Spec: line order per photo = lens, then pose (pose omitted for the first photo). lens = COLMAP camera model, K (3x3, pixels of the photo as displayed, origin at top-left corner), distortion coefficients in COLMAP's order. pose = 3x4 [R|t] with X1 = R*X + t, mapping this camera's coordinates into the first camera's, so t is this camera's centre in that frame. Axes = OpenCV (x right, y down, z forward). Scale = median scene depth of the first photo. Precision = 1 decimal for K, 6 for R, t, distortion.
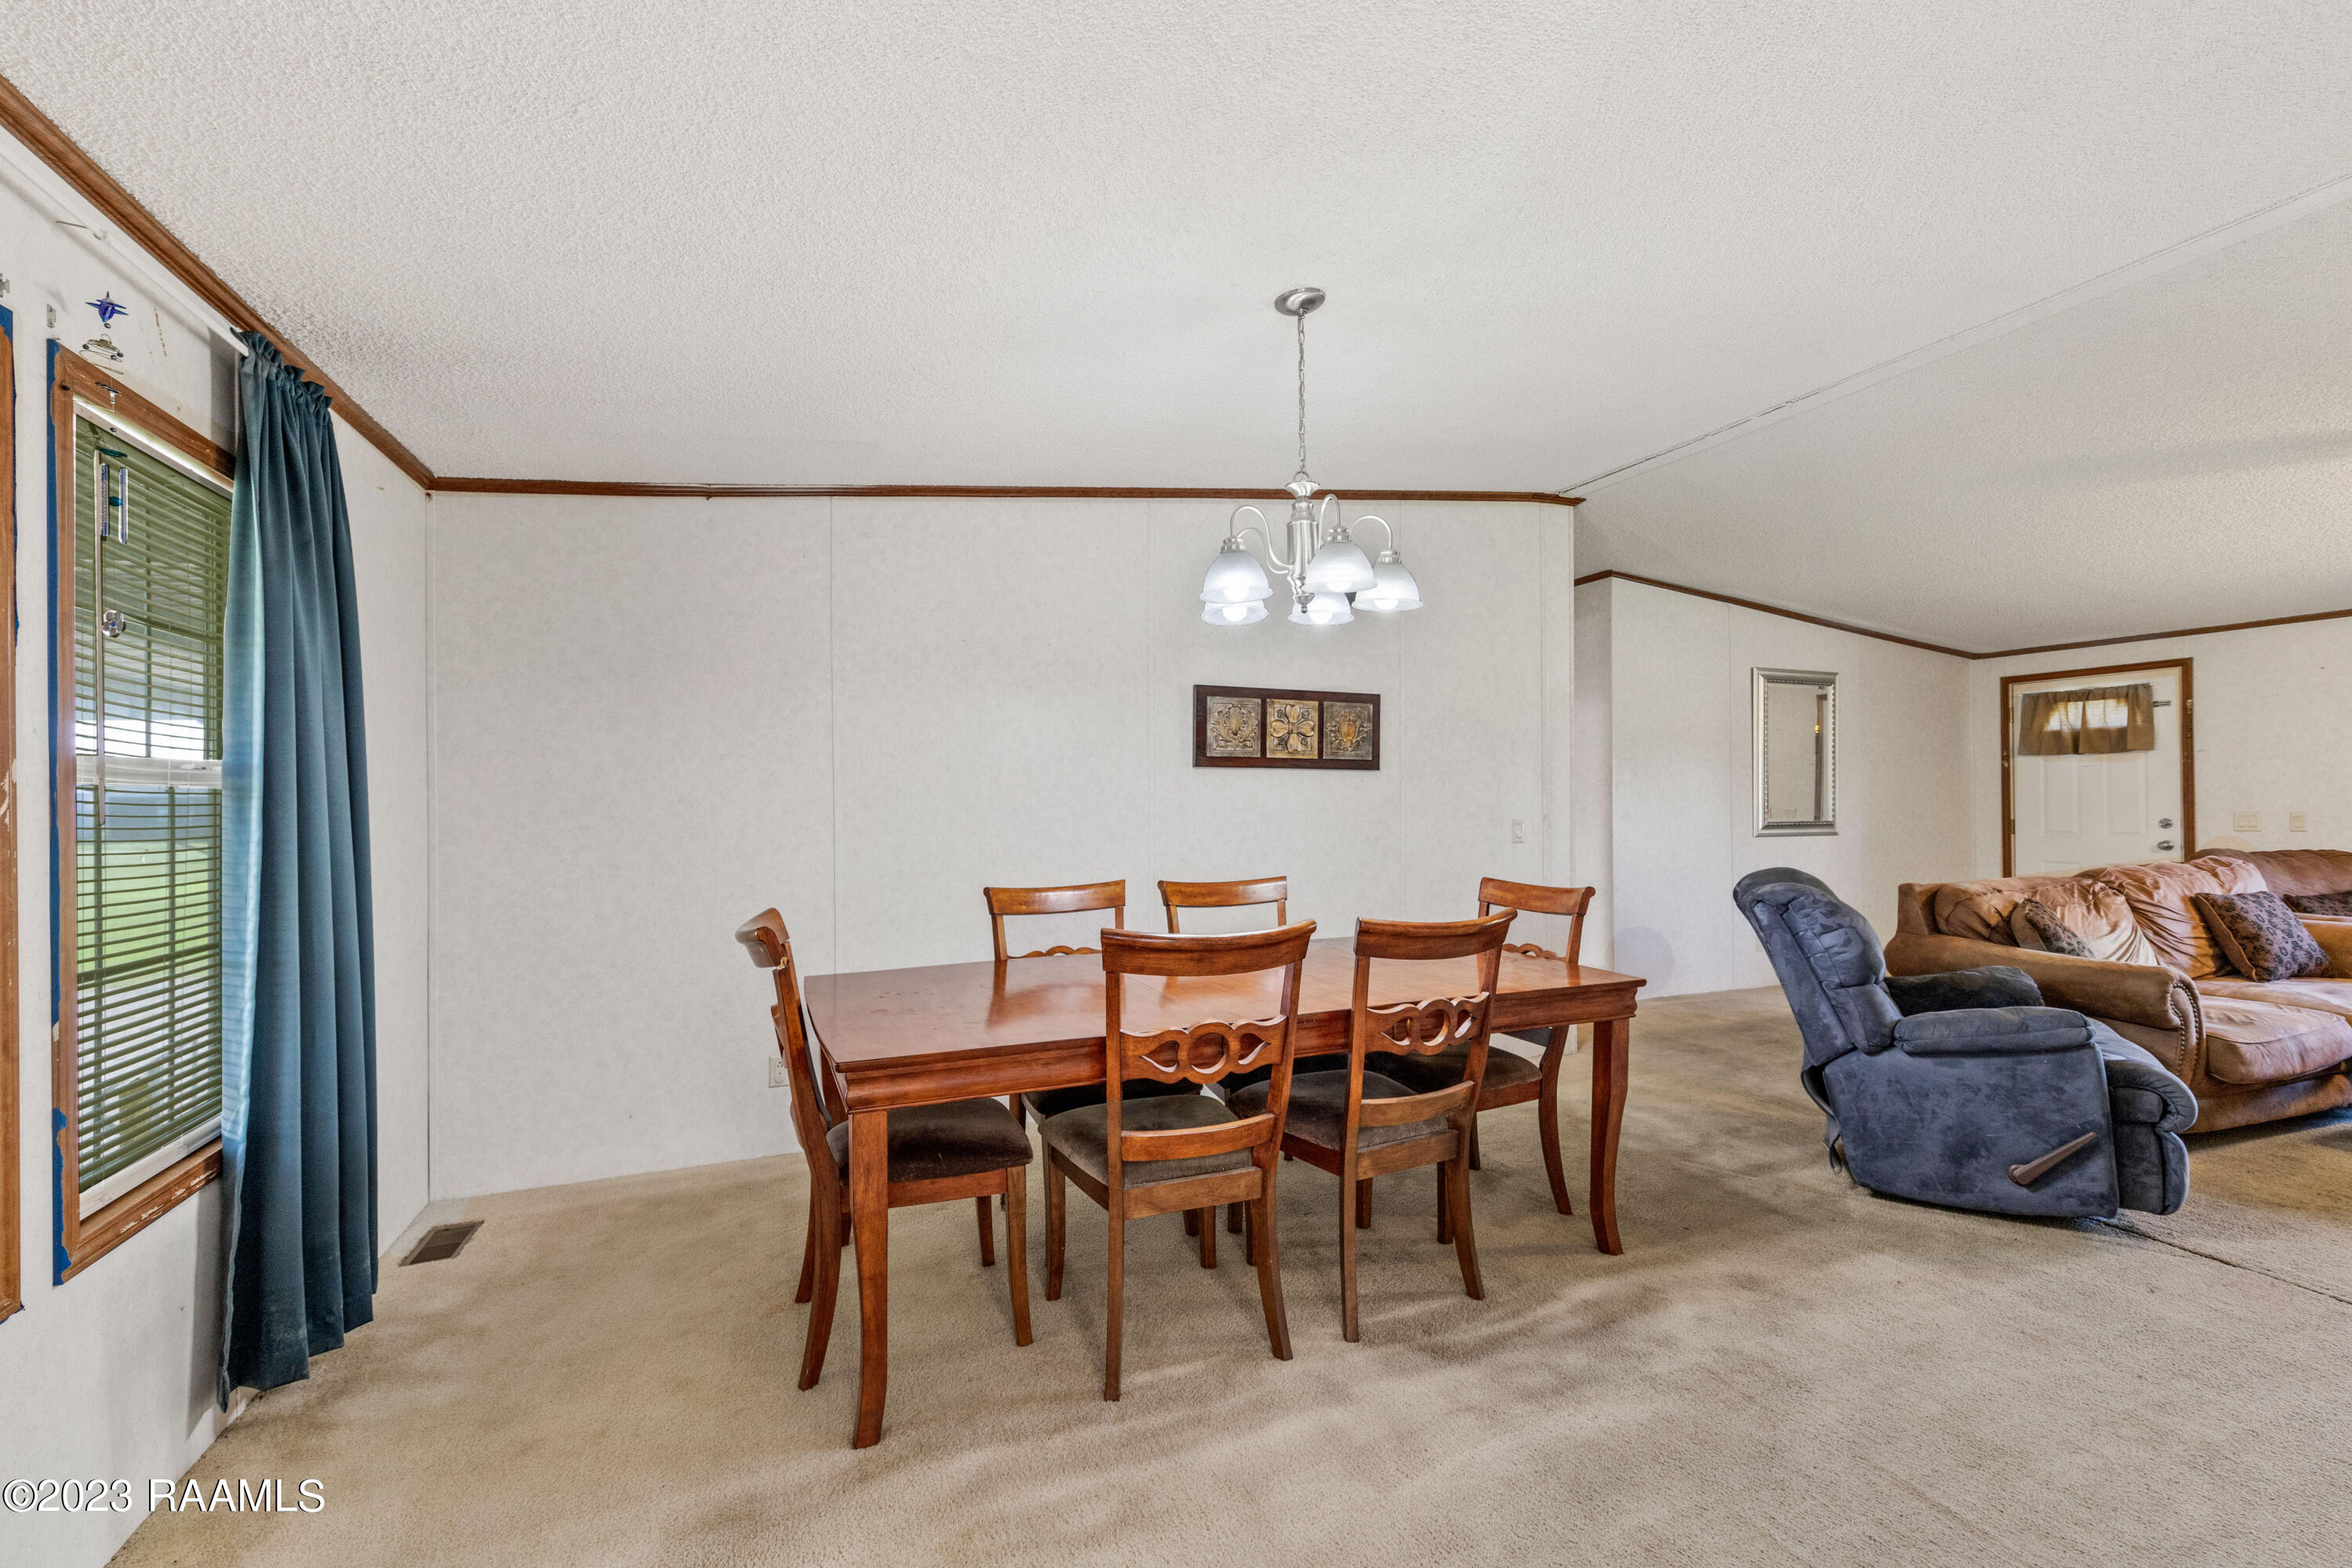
lens RADIAL K [[991.6, 0, 1179.4], [0, 991.6, 803.5], [0, 0, 1]] dist [-0.001121, -0.000136]
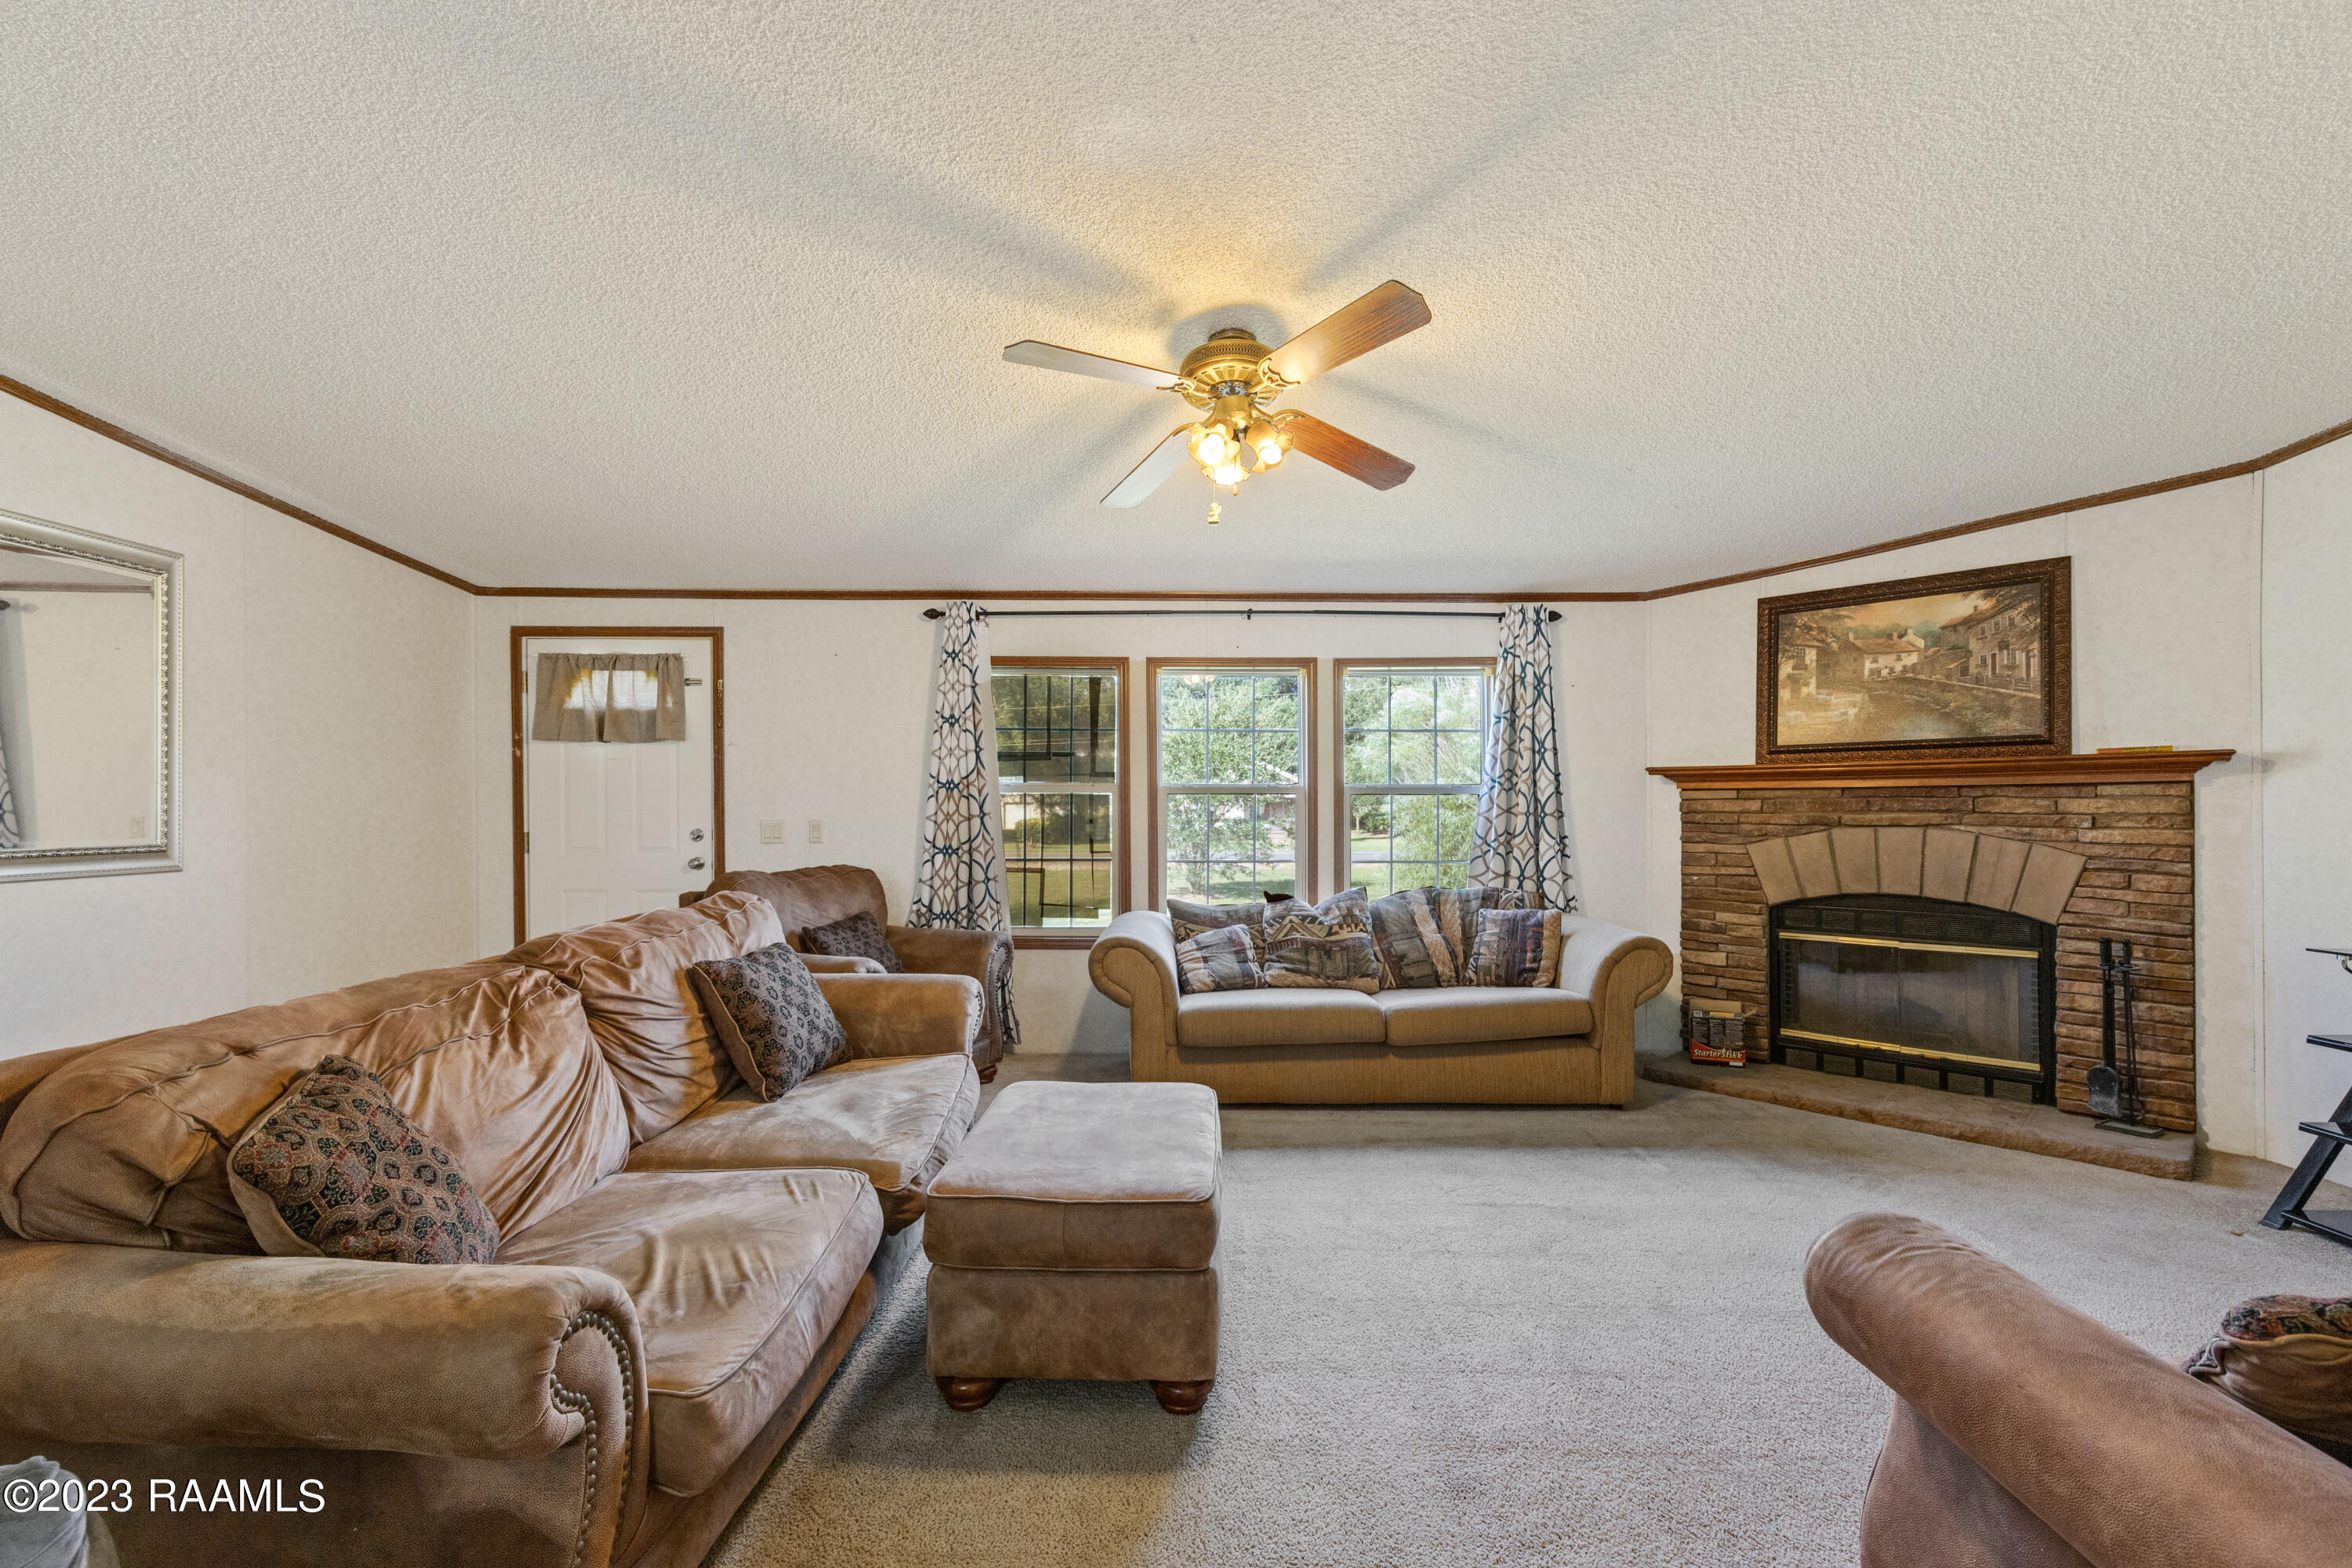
lens RADIAL K [[991.6, 0, 1179.4], [0, 991.6, 803.5], [0, 0, 1]] dist [-0.001121, -0.000136]
pose [[0.365031, 0.005363, 0.930980, 0.414596], [-0.004051, 0.999983, -0.004172, -0.003648], [-0.930987, -0.002248, 0.365046, 0.366296]]
